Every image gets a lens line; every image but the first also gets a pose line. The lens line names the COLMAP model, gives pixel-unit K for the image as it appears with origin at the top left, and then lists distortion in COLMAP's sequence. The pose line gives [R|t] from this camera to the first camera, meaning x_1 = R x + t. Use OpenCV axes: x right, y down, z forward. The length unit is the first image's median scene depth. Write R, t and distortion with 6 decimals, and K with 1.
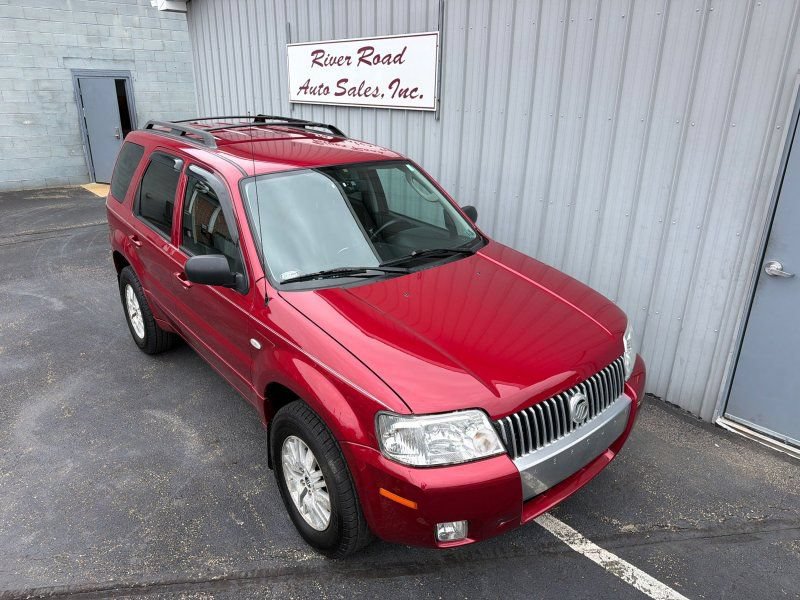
lens RADIAL K [[566.6, 0, 396.5], [0, 566.6, 304.4], [0, 0, 1]] dist [0.011693, -0.018937]
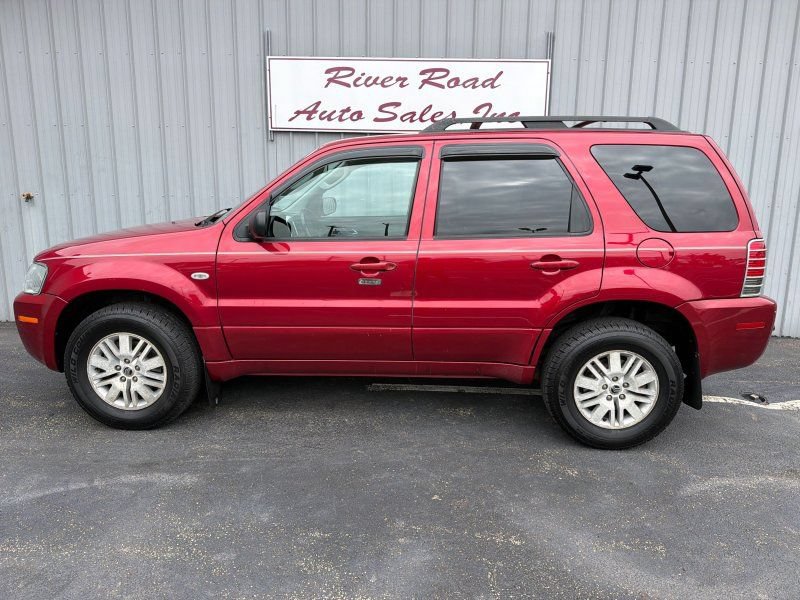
lens RADIAL K [[566.6, 0, 404.8], [0, 566.6, 297.9], [0, 0, 1]] dist [0.011693, -0.018937]
pose [[0.660689, -0.151163, 0.735282, -0.824116], [0.264759, 0.963492, -0.039821, -0.078103], [-0.702419, 0.220981, 0.676591, 0.510105]]
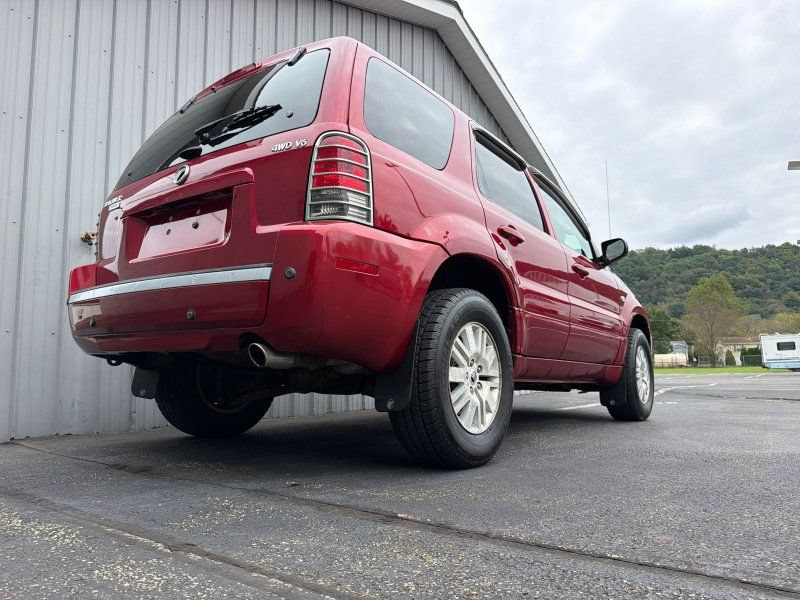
lens RADIAL K [[566.6, 0, 398.6], [0, 566.6, 303.0], [0, 0, 1]] dist [0.011693, -0.018937]
pose [[-0.234451, 0.101436, 0.966821, -1.215848], [0.354066, 0.935140, -0.012252, -0.251172], [-0.905356, 0.339446, -0.255159, 1.456579]]
